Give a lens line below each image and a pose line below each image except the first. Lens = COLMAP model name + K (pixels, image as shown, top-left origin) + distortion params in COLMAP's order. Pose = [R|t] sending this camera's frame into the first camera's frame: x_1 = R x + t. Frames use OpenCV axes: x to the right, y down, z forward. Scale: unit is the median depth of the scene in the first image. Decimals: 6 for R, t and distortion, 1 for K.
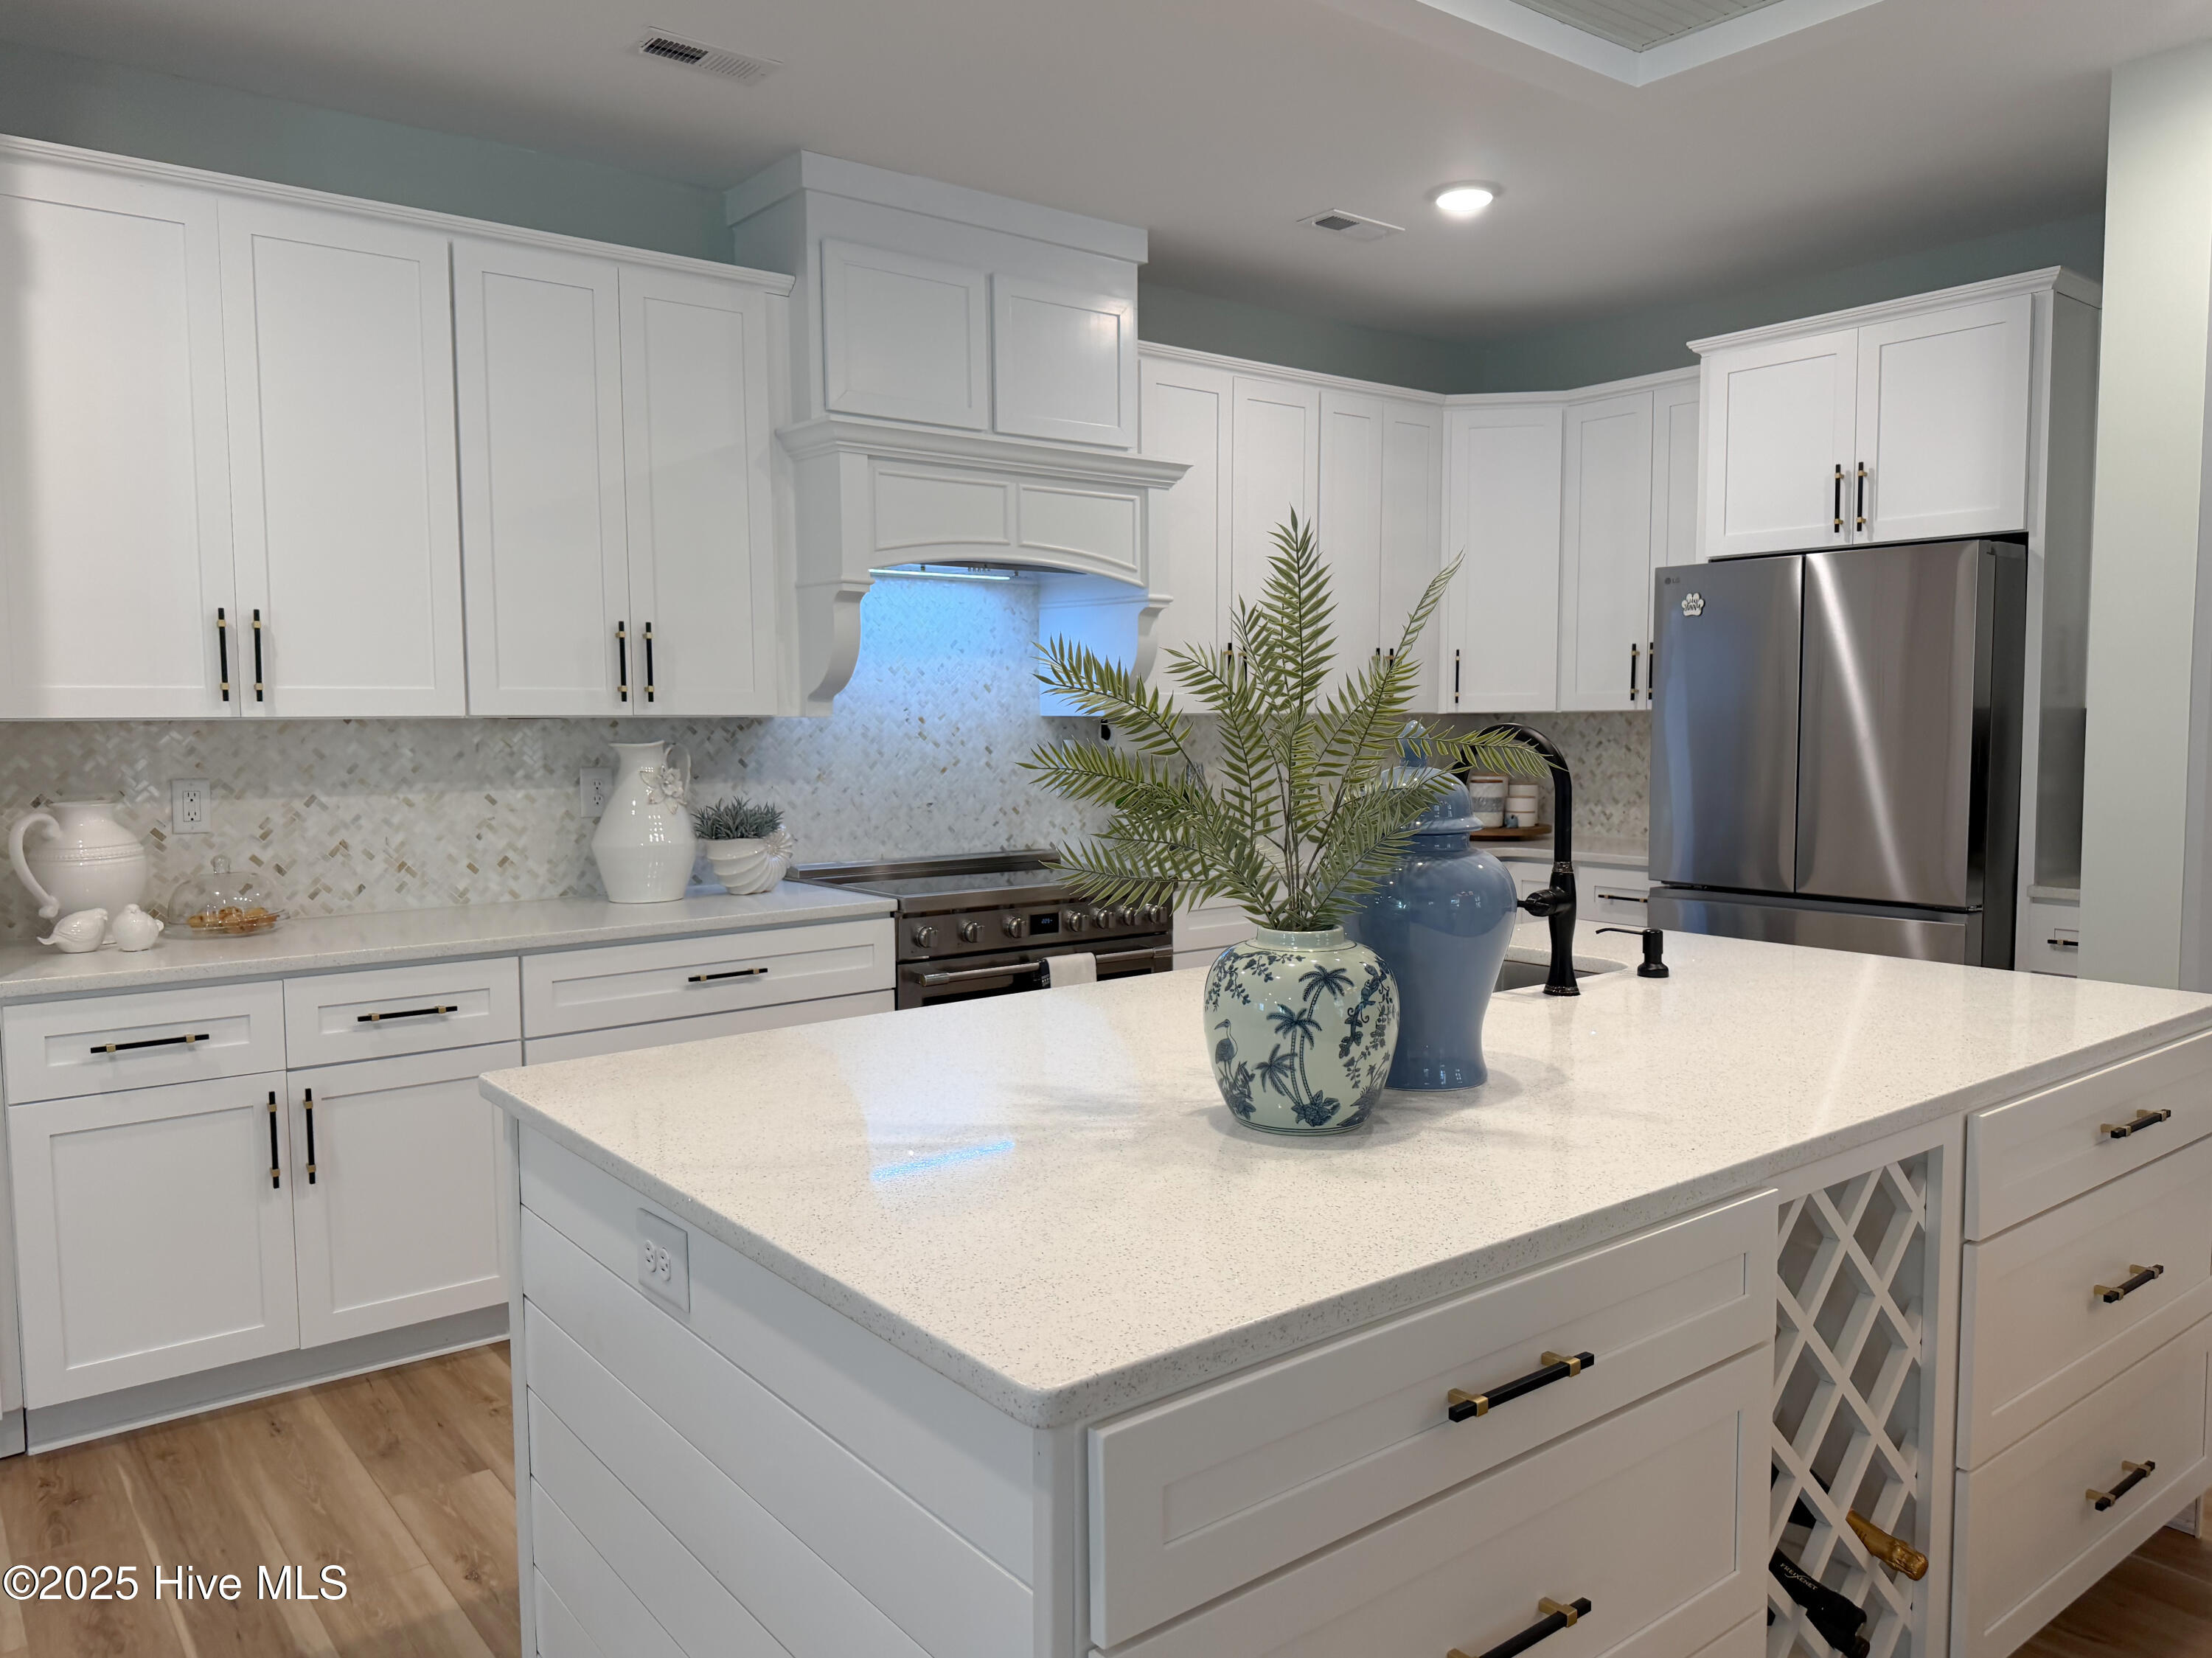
lens RADIAL K [[1573.1, 0, 1106.0], [0, 1573.1, 829.0], [0, 0, 1]] dist [0.062942, -0.123011]
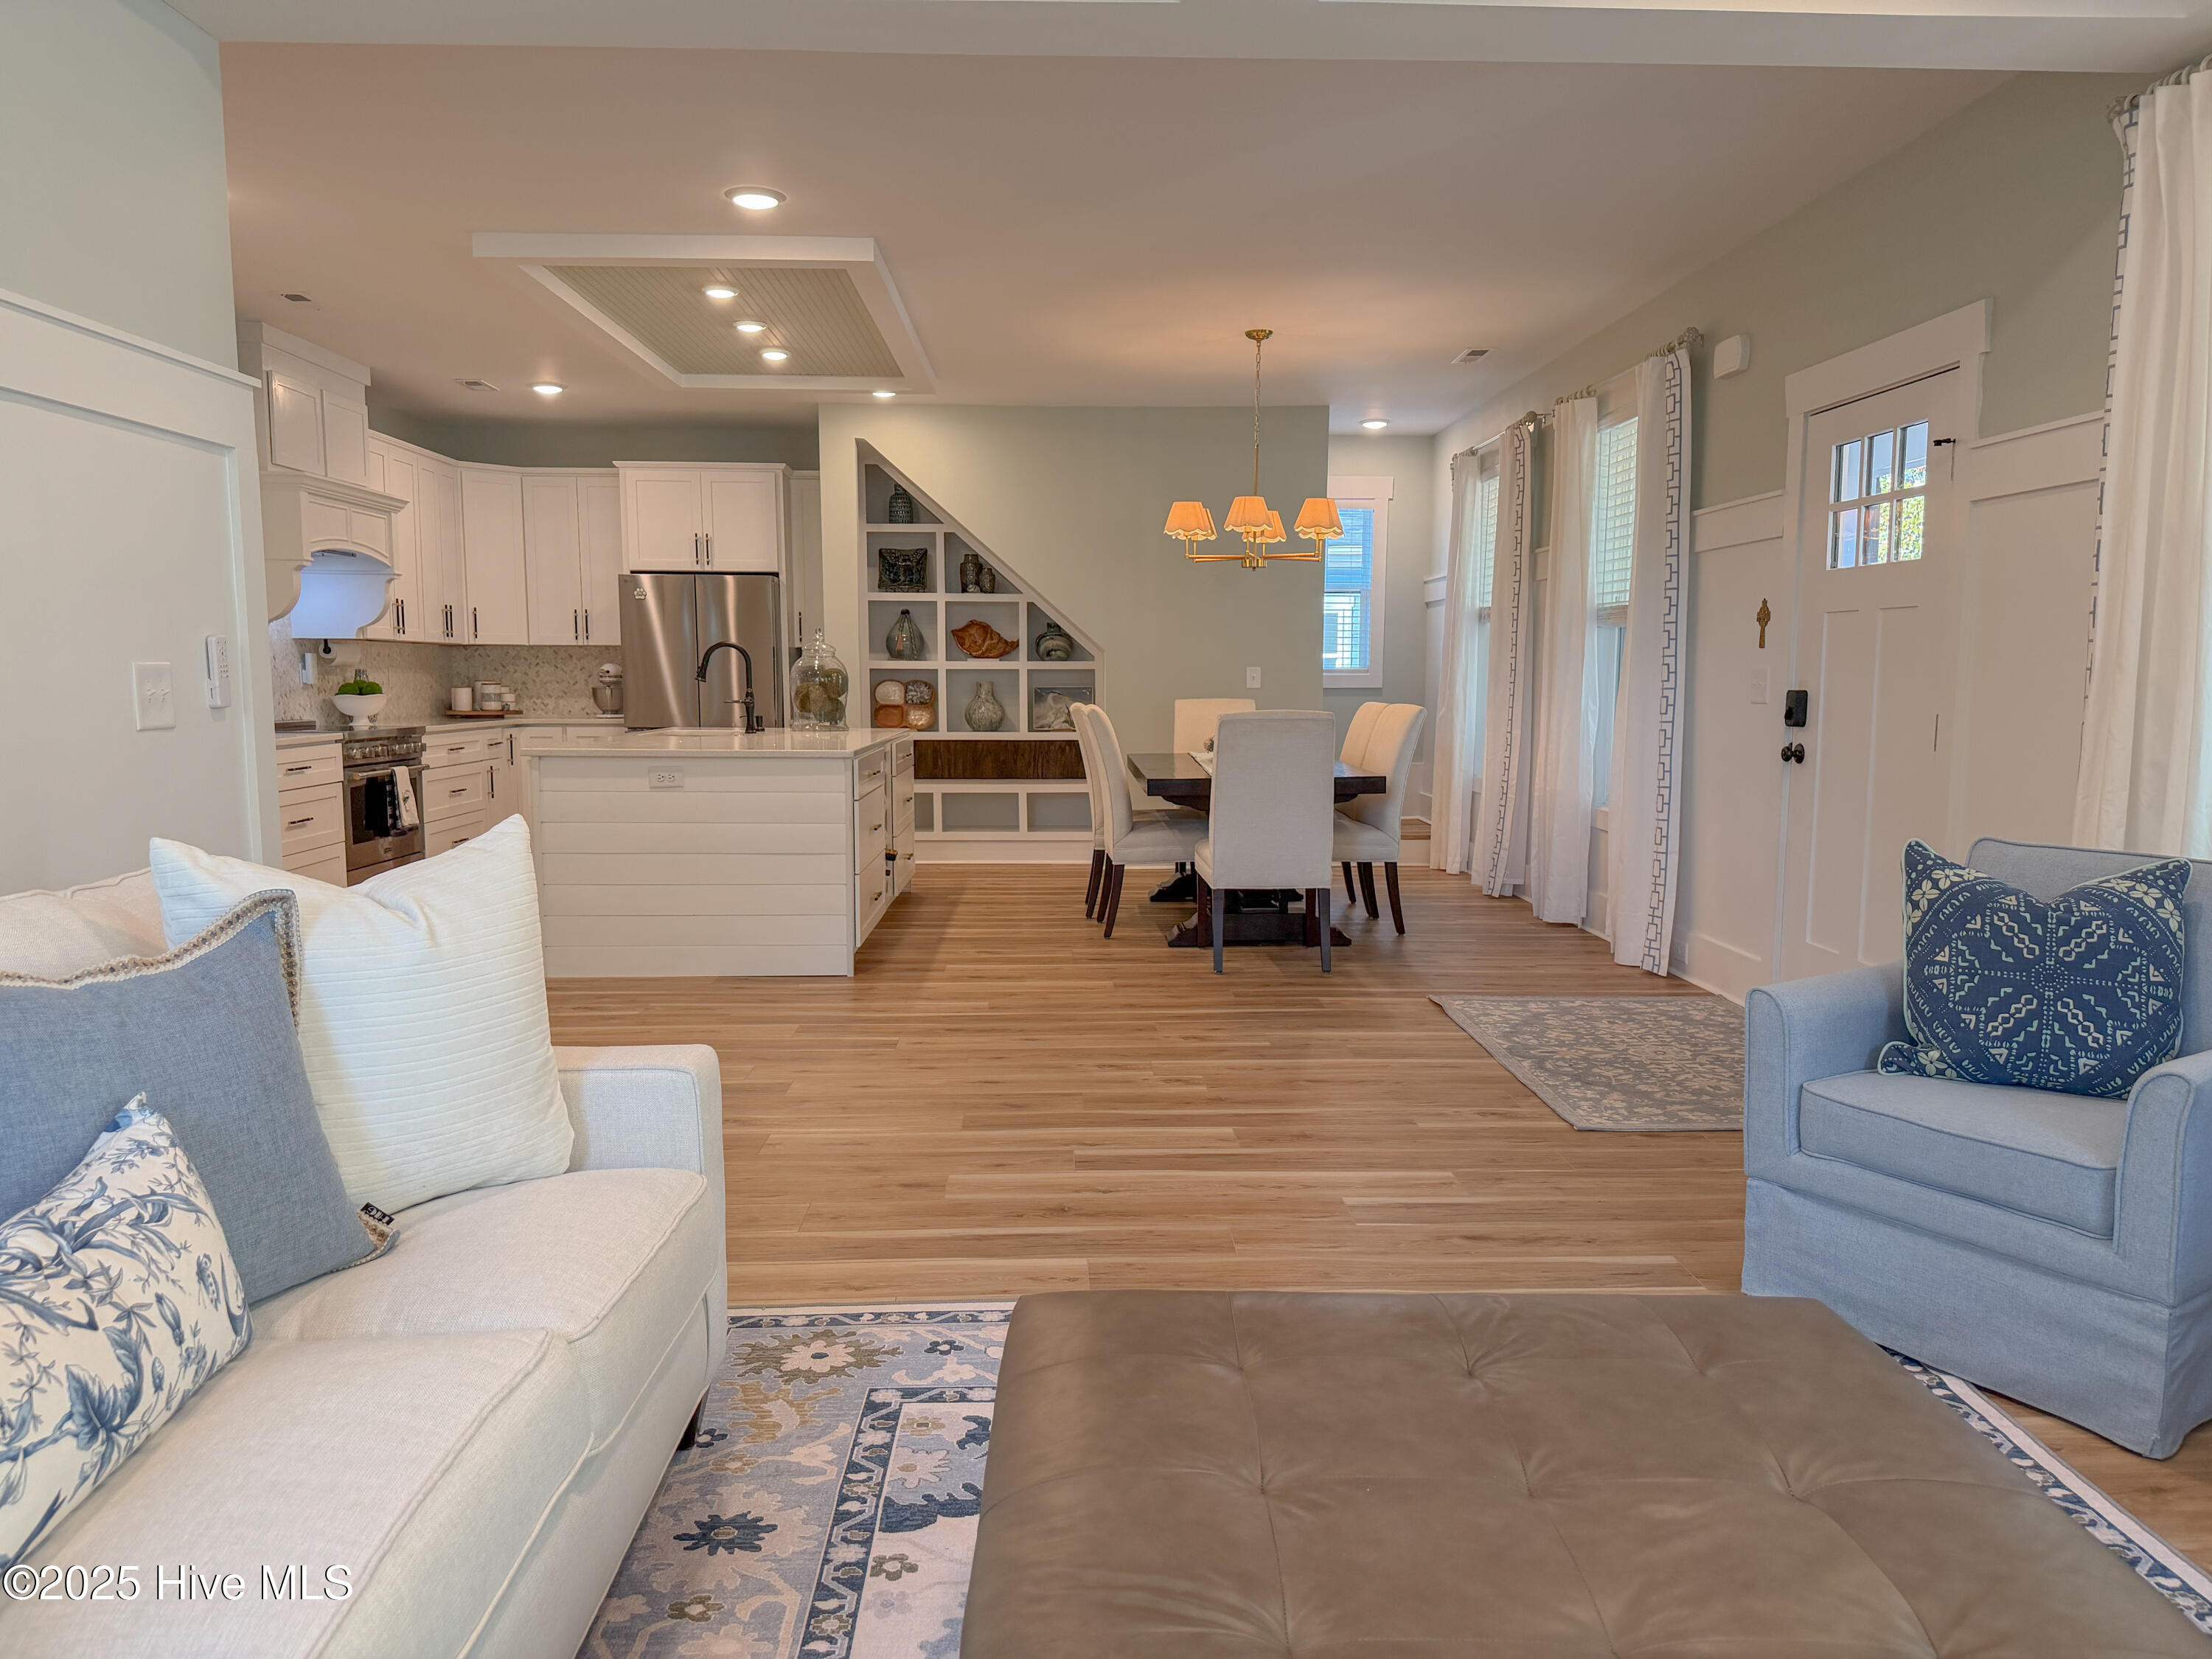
lens RADIAL K [[1548.5, 0, 1113.0], [0, 1548.5, 870.6], [0, 0, 1]] dist [0.110108, -0.183775]
pose [[0.586170, -0.094455, 0.804664, -1.075342], [0.054646, 0.995528, 0.077052, 0.109916], [-0.808343, -0.001194, 0.588710, -0.814321]]
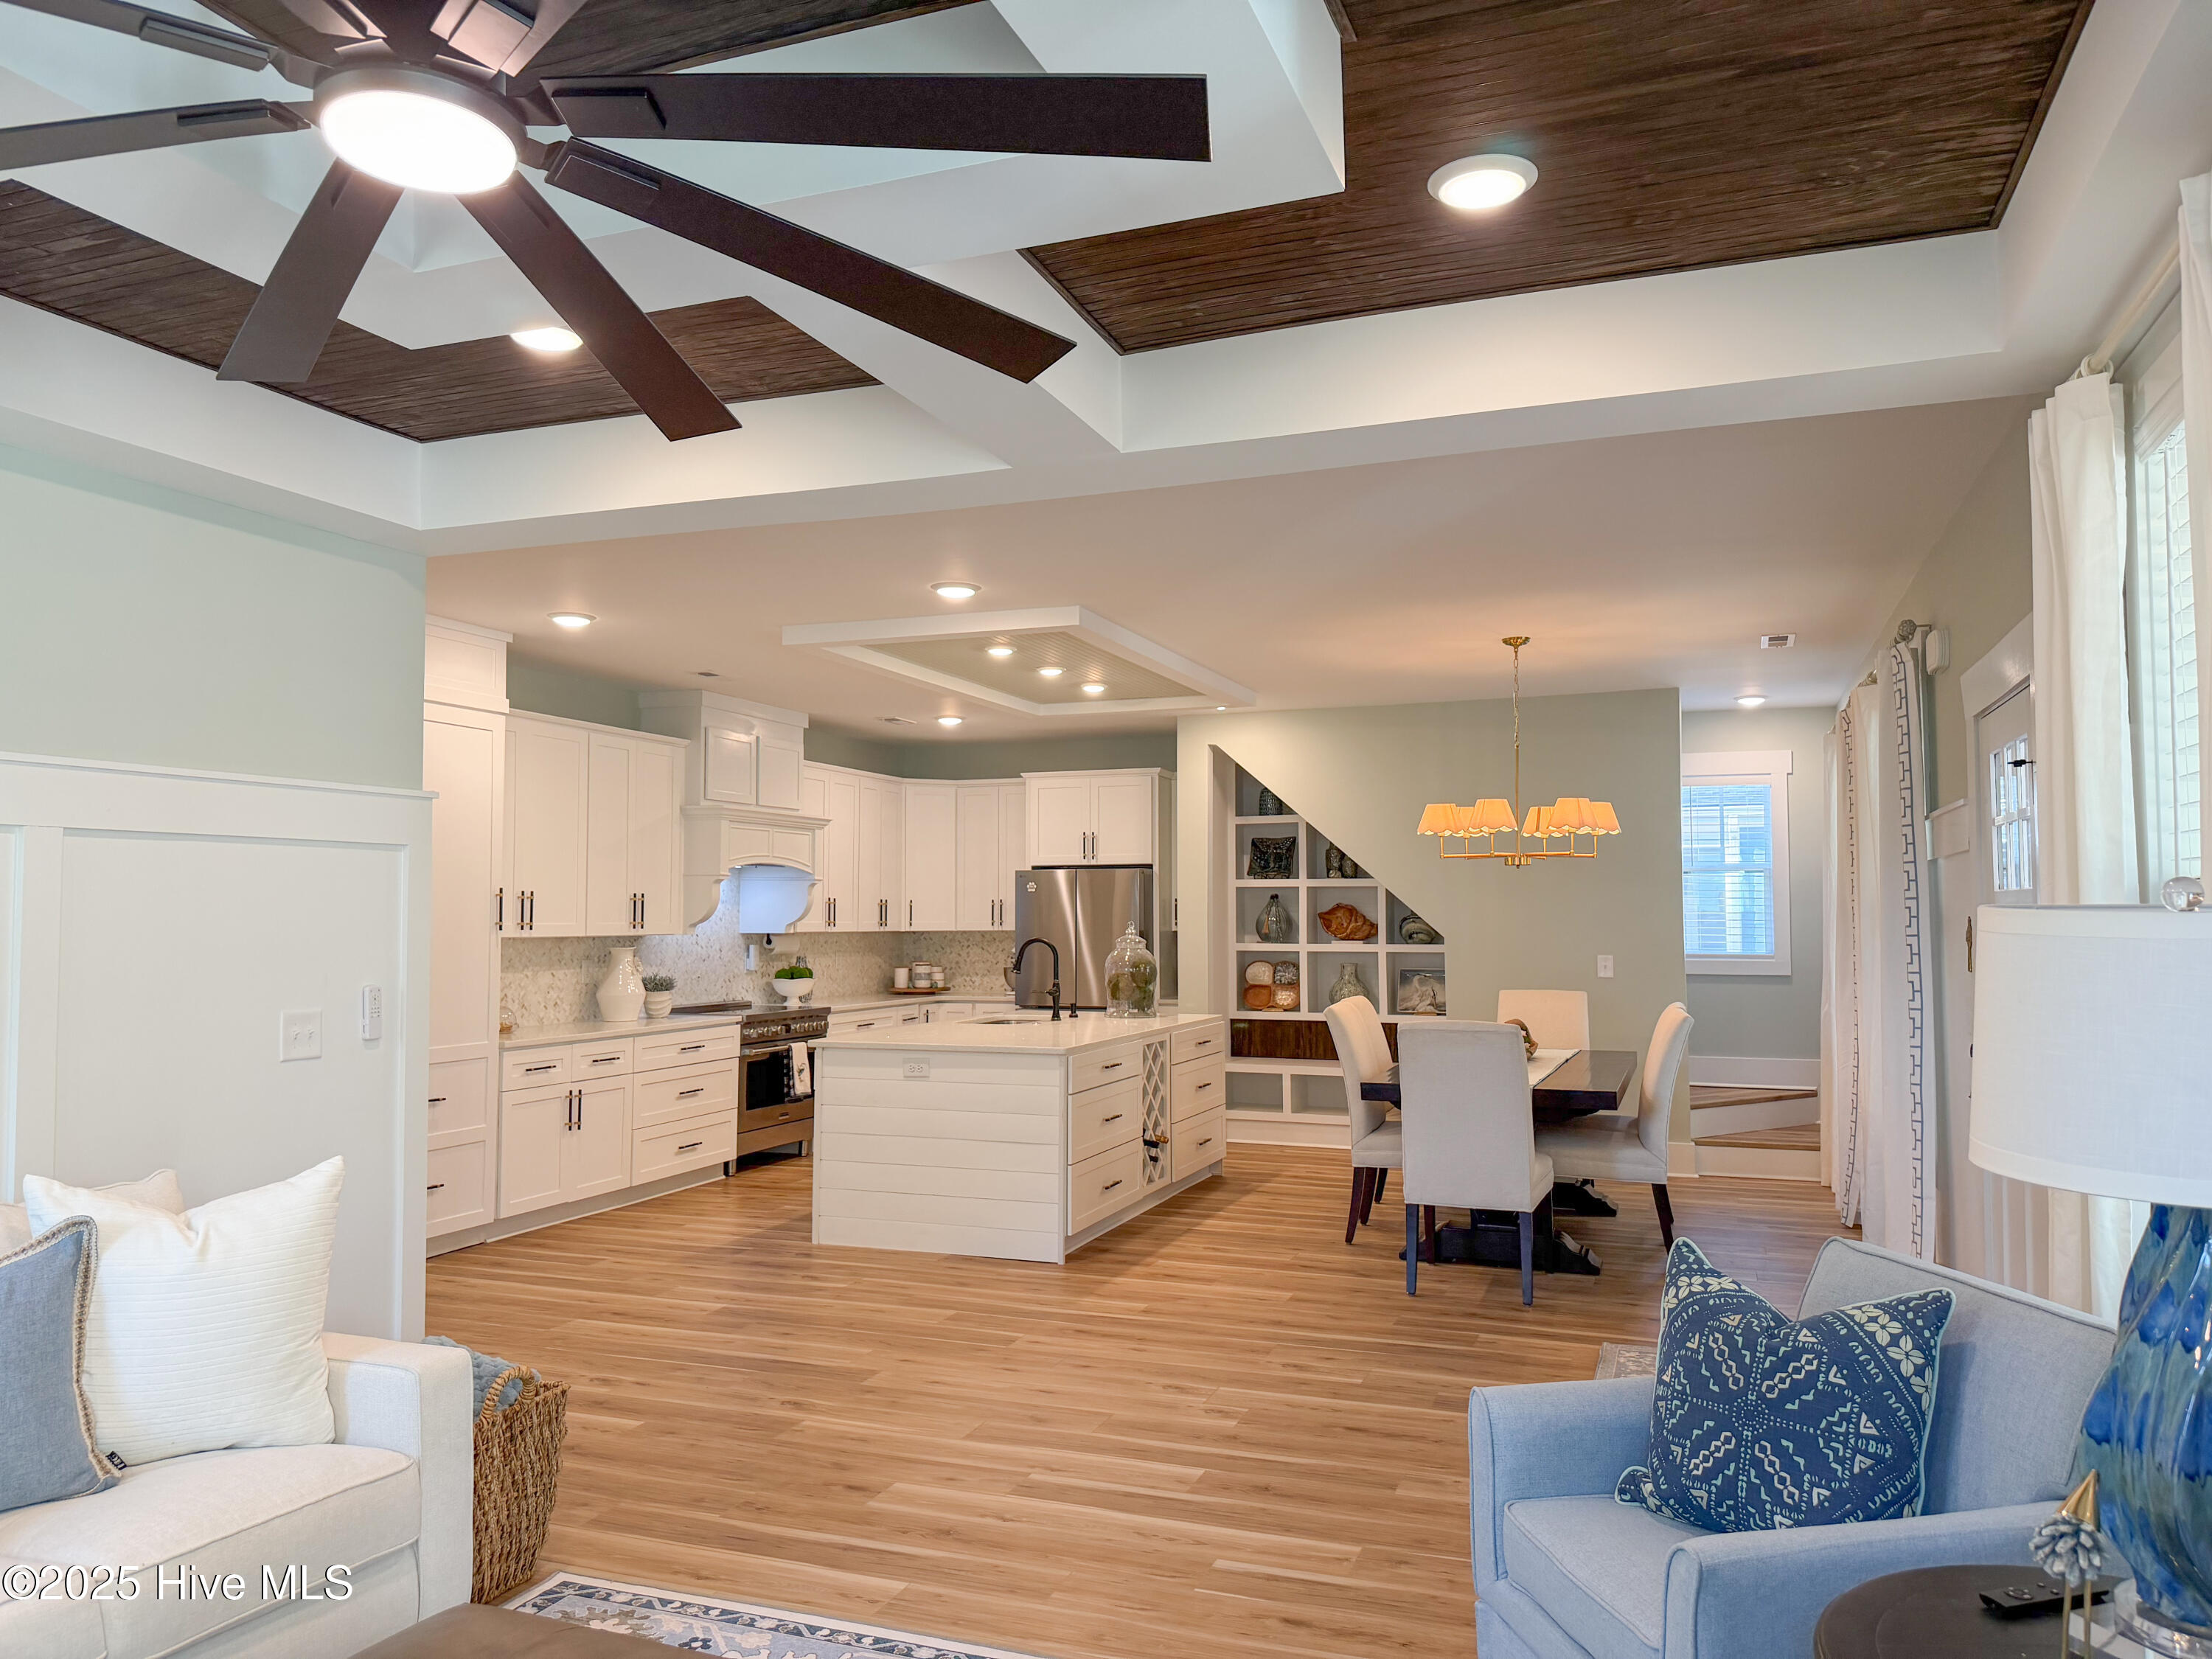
lens RADIAL K [[1573.2, 0, 1106.0], [0, 1573.2, 829.5], [0, 0, 1]] dist [0.062942, -0.123011]
pose [[0.855800, 0.033301, 0.516233, -0.827143], [0.034921, 0.991930, -0.121879, 0.070676], [-0.516126, 0.122331, 0.847731, -1.170242]]
